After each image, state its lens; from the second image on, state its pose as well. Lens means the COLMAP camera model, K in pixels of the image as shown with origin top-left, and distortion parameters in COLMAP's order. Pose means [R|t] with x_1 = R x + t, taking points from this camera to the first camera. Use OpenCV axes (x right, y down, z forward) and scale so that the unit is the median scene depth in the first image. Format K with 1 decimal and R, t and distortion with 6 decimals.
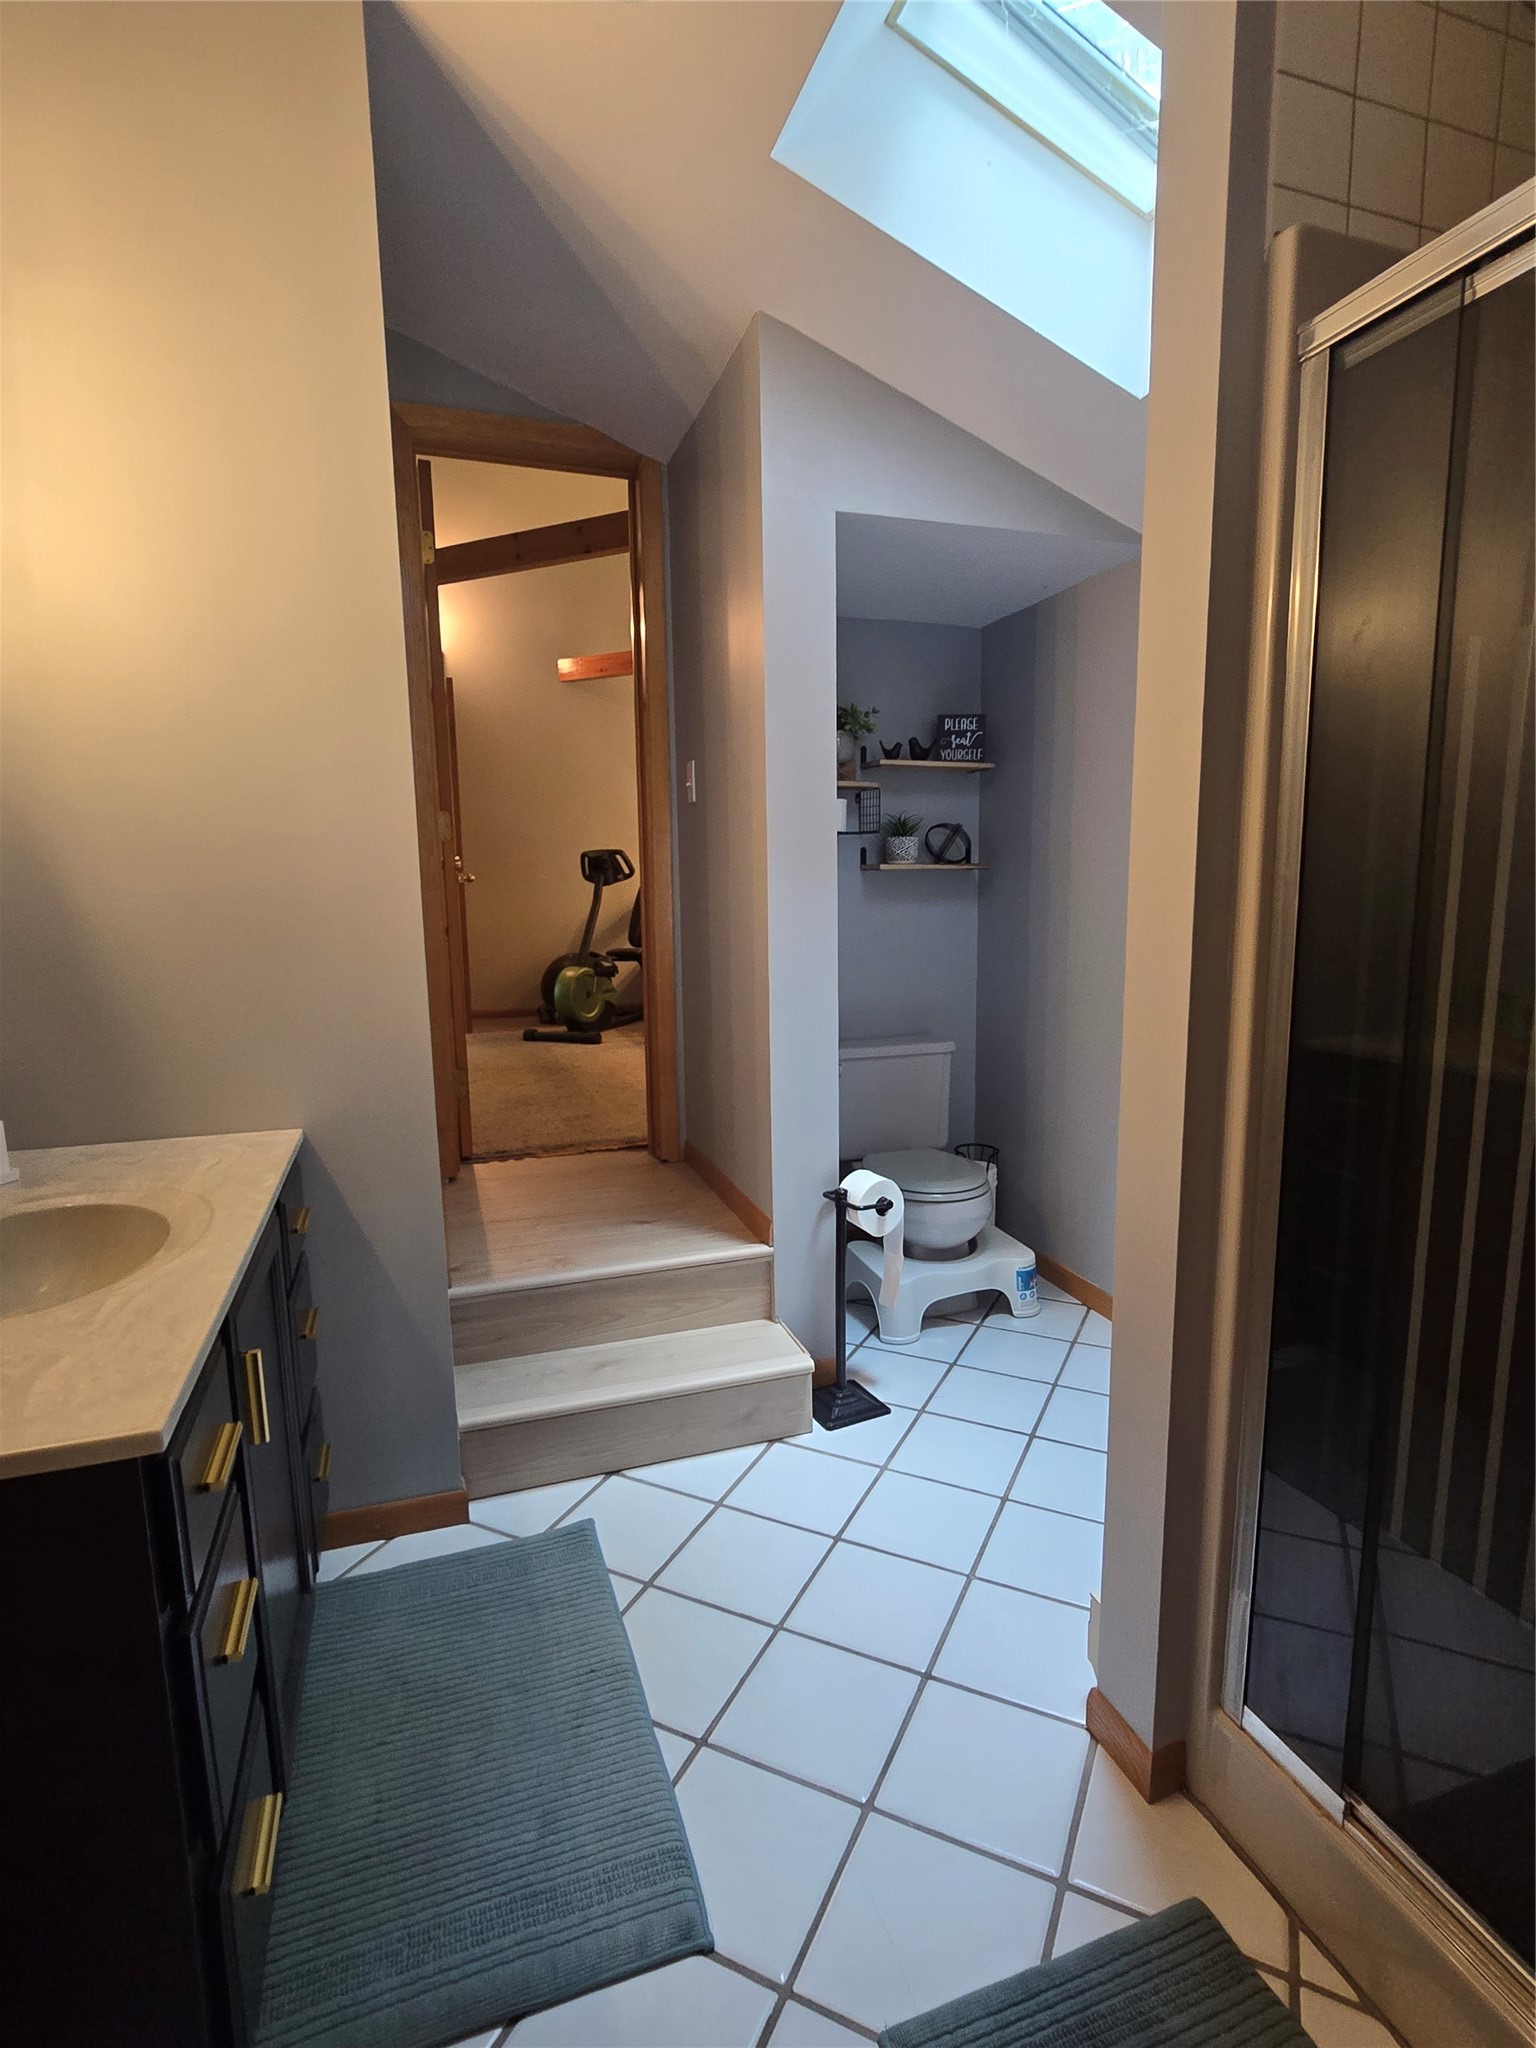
lens RADIAL K [[1021.6, 0, 778.8], [0, 1021.6, 1035.5], [0, 0, 1]] dist [-0.007707, -0.000650]
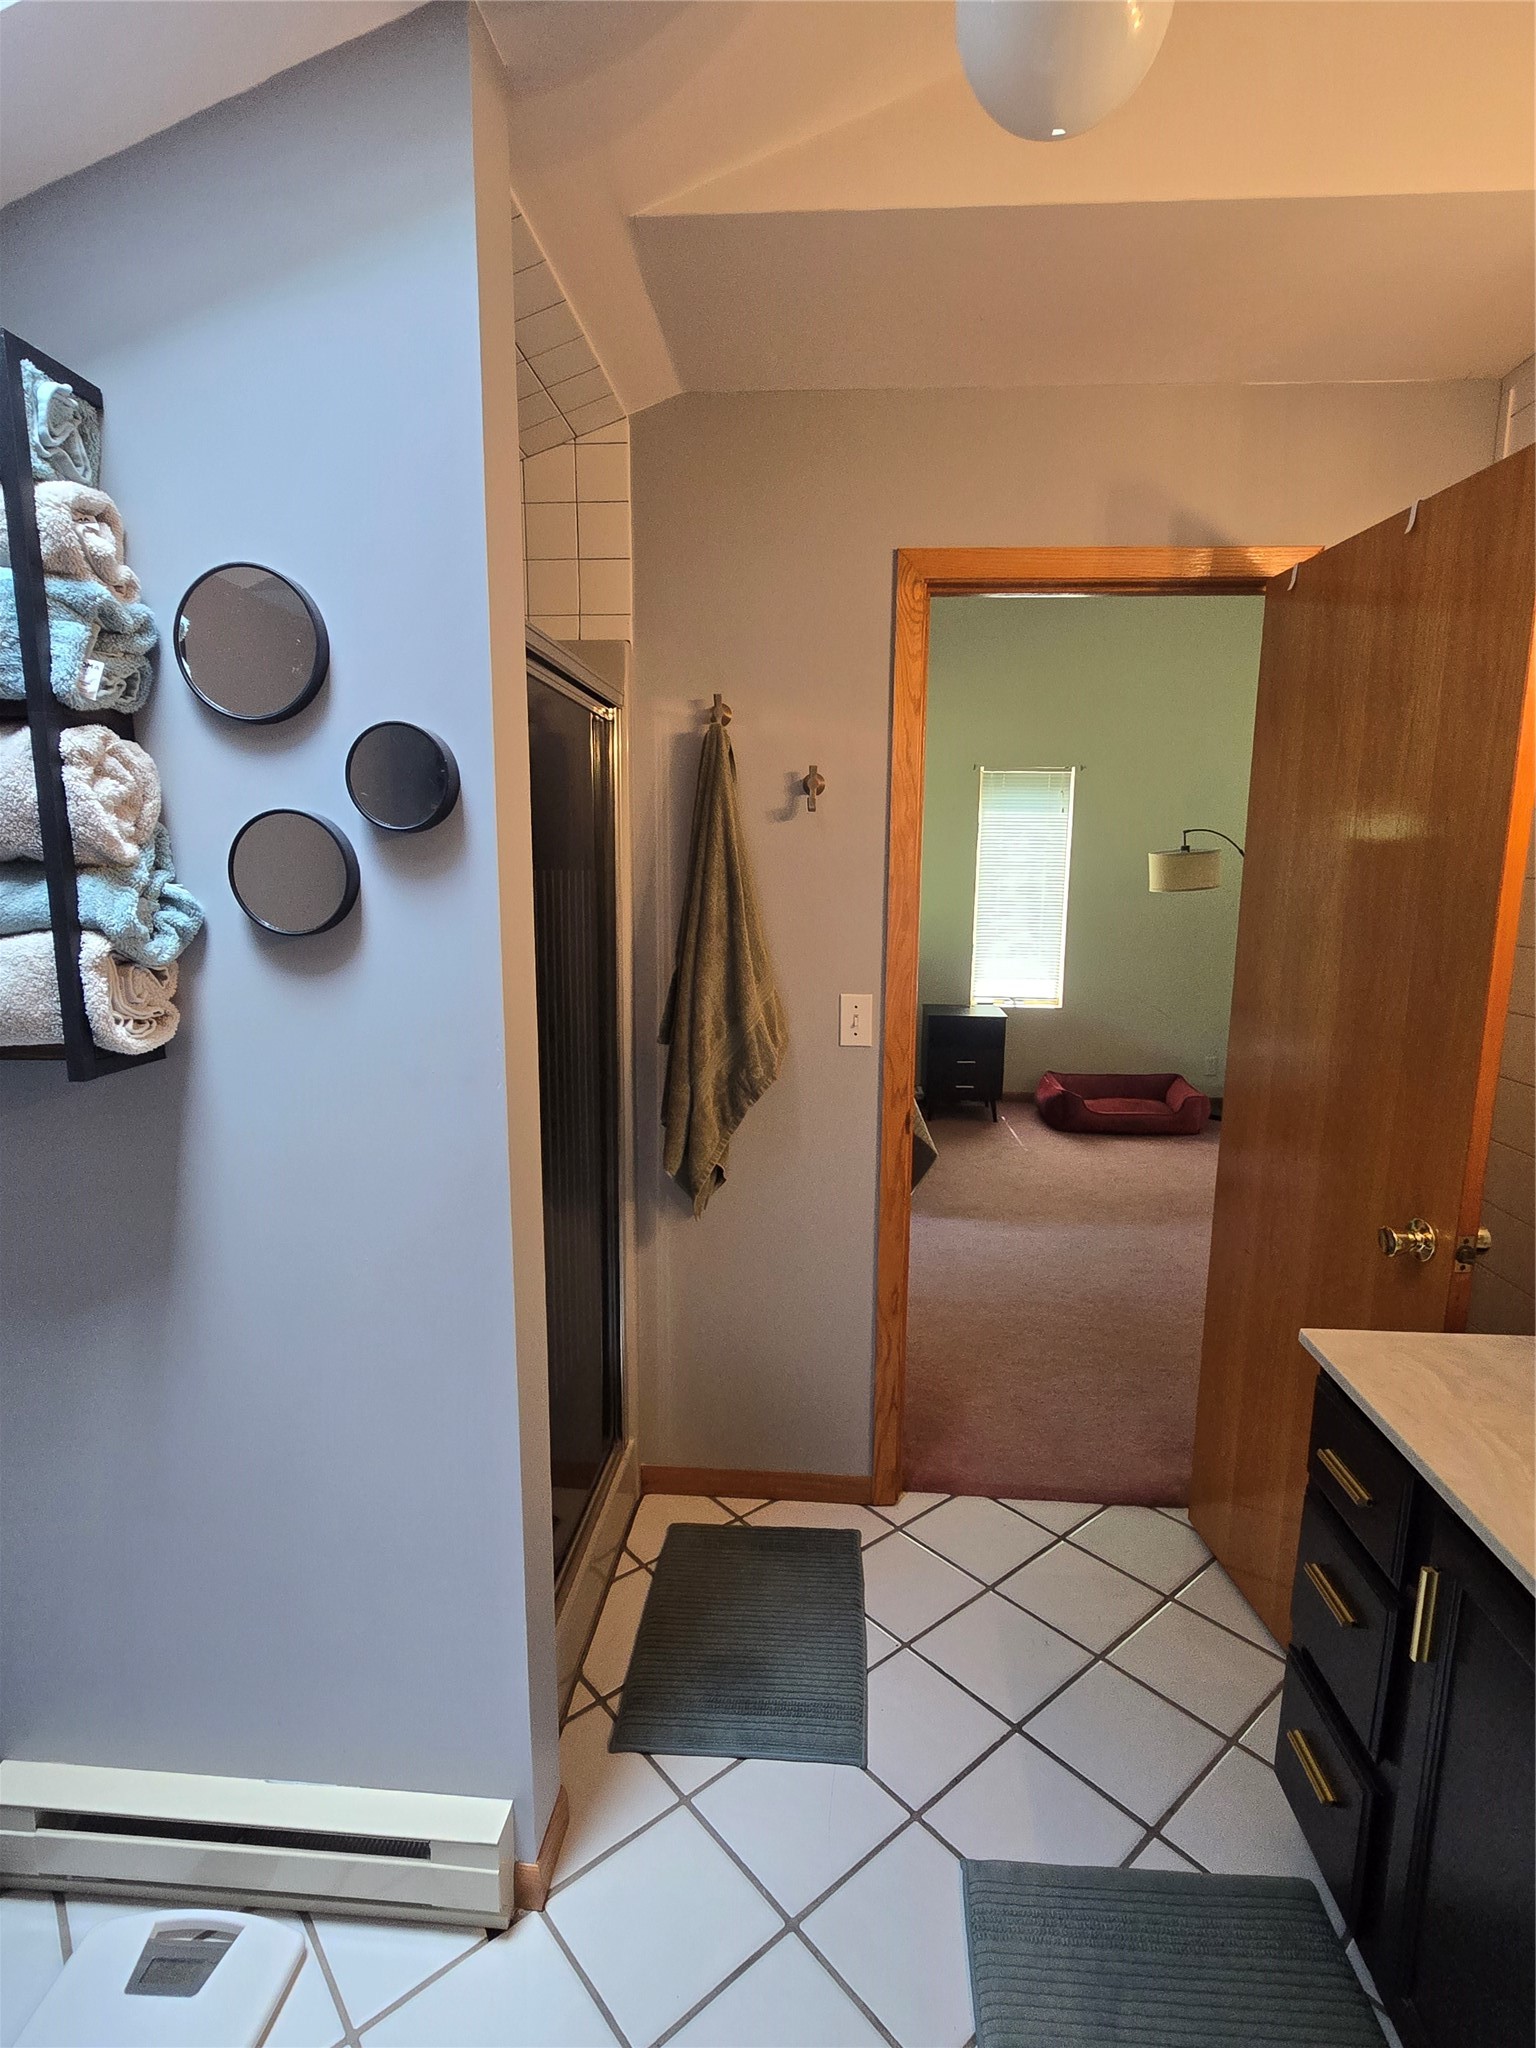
lens RADIAL K [[1021.6, 0, 778.8], [0, 1021.6, 1035.5], [0, 0, 1]] dist [-0.007707, -0.000650]
pose [[-0.917023, -0.060473, 0.394223, -0.291201], [0.064538, 0.952912, 0.296300, -0.477503], [-0.393578, 0.297156, -0.869940, 1.861660]]
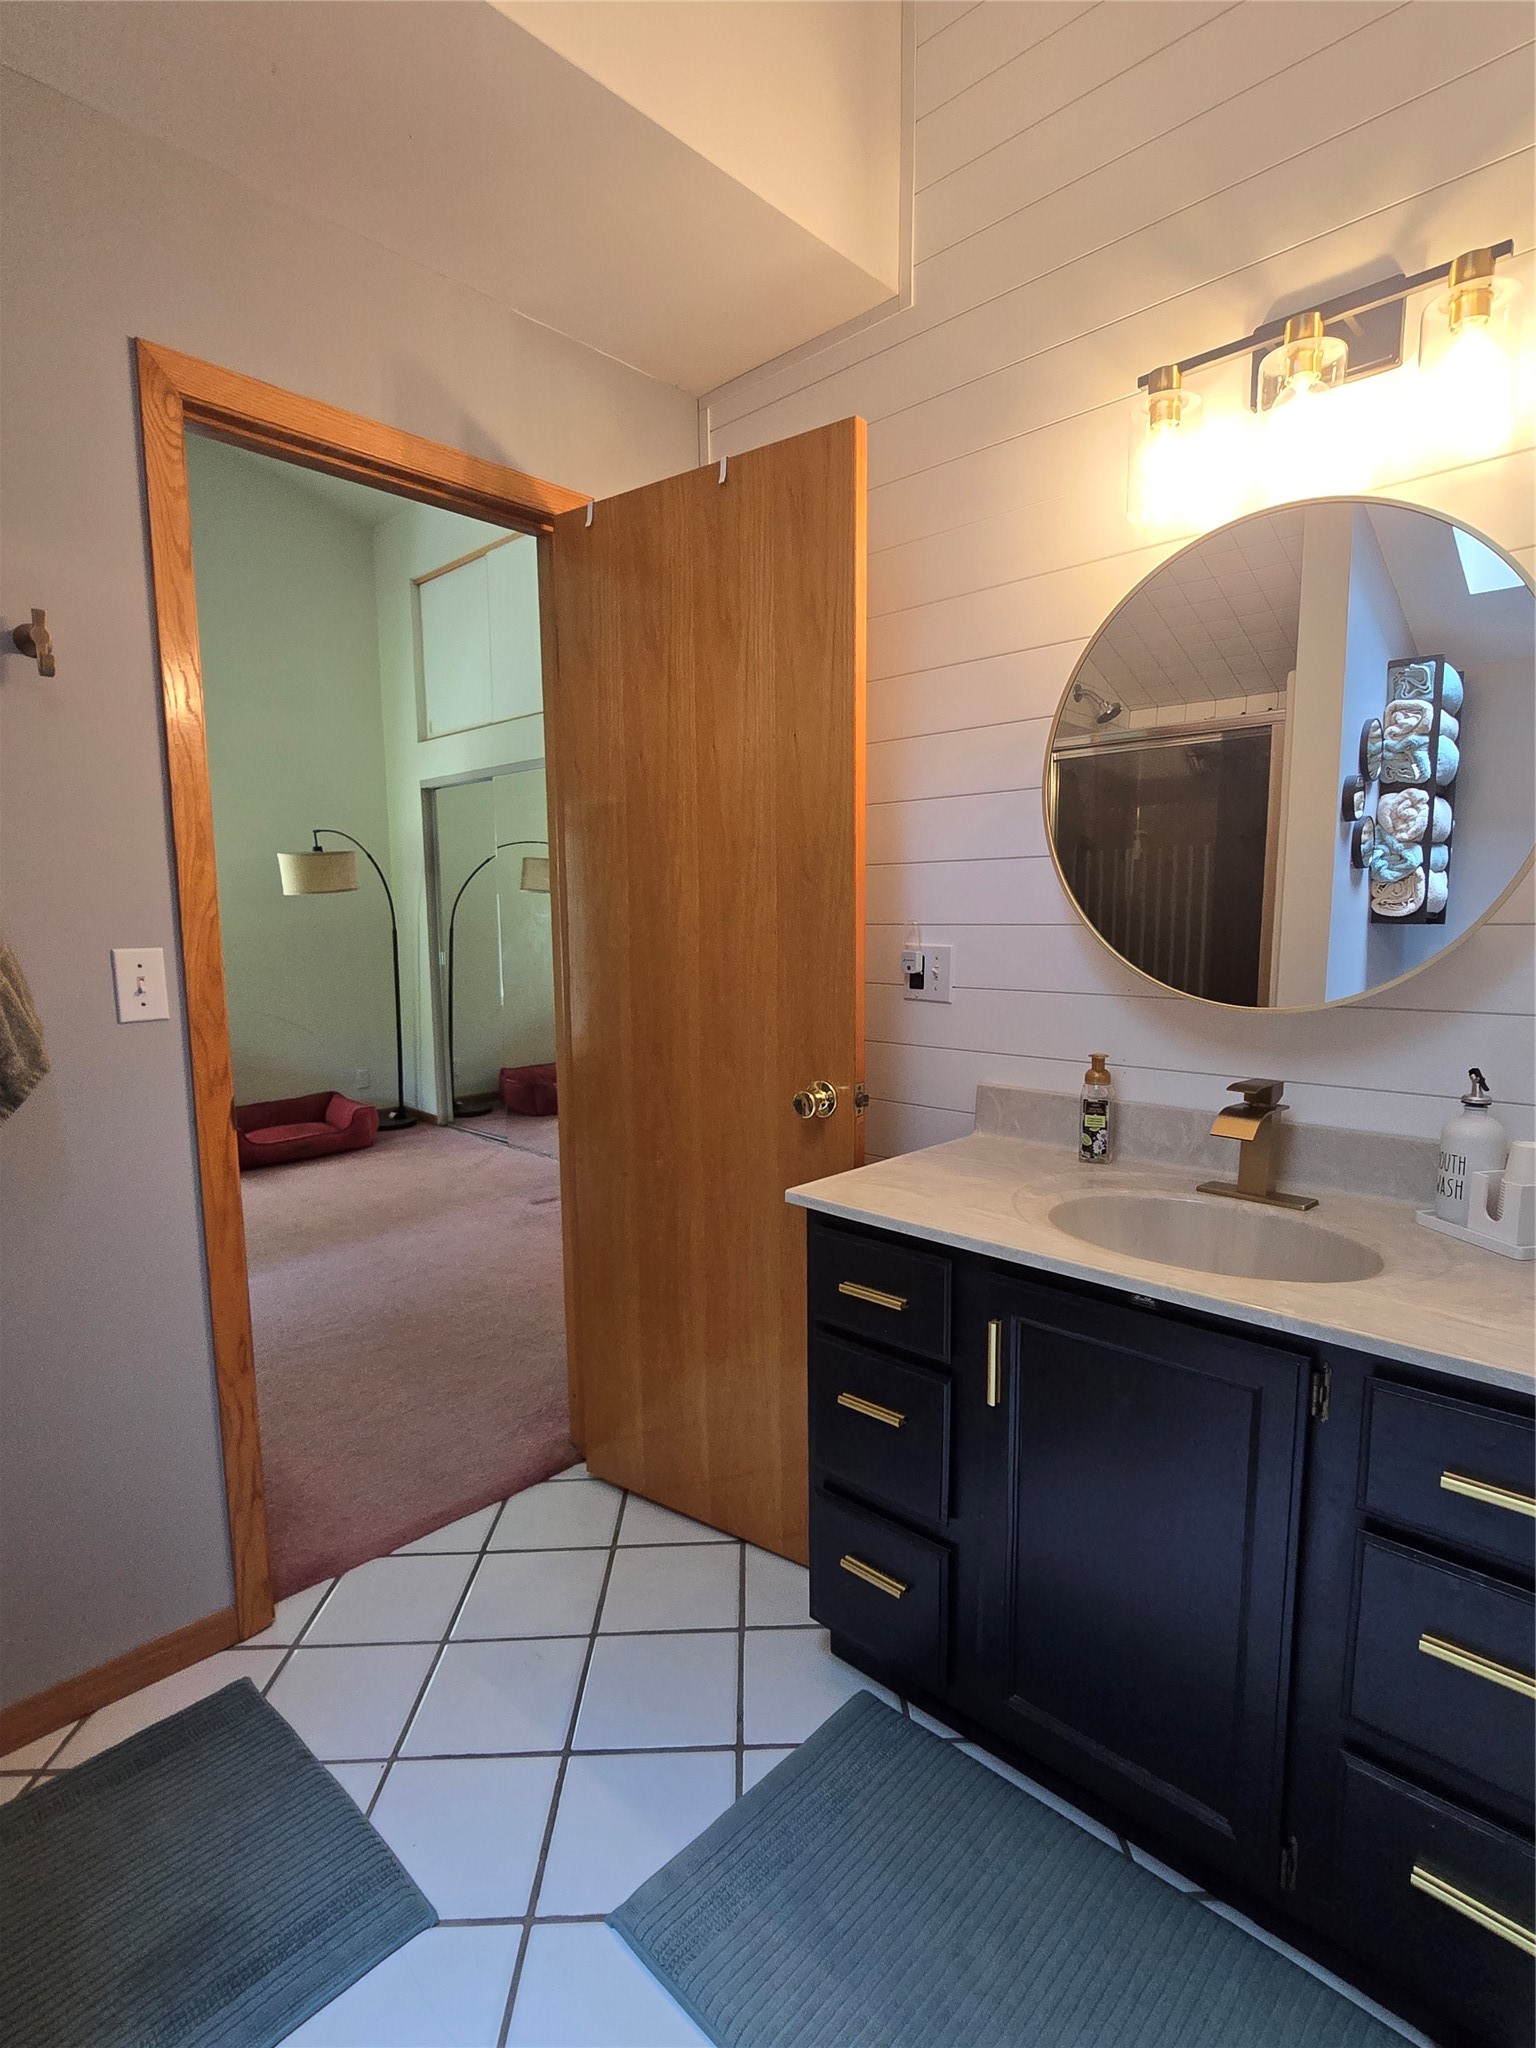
lens RADIAL K [[1030.7, 0, 774.5], [0, 1030.7, 1042.8], [0, 0, 1]] dist [0.000854, -0.000830]
pose [[-0.888643, 0.075896, -0.452277, 0.192250], [-0.051975, 0.963189, 0.263754, -0.270616], [0.455646, 0.257890, -0.851986, 1.729542]]
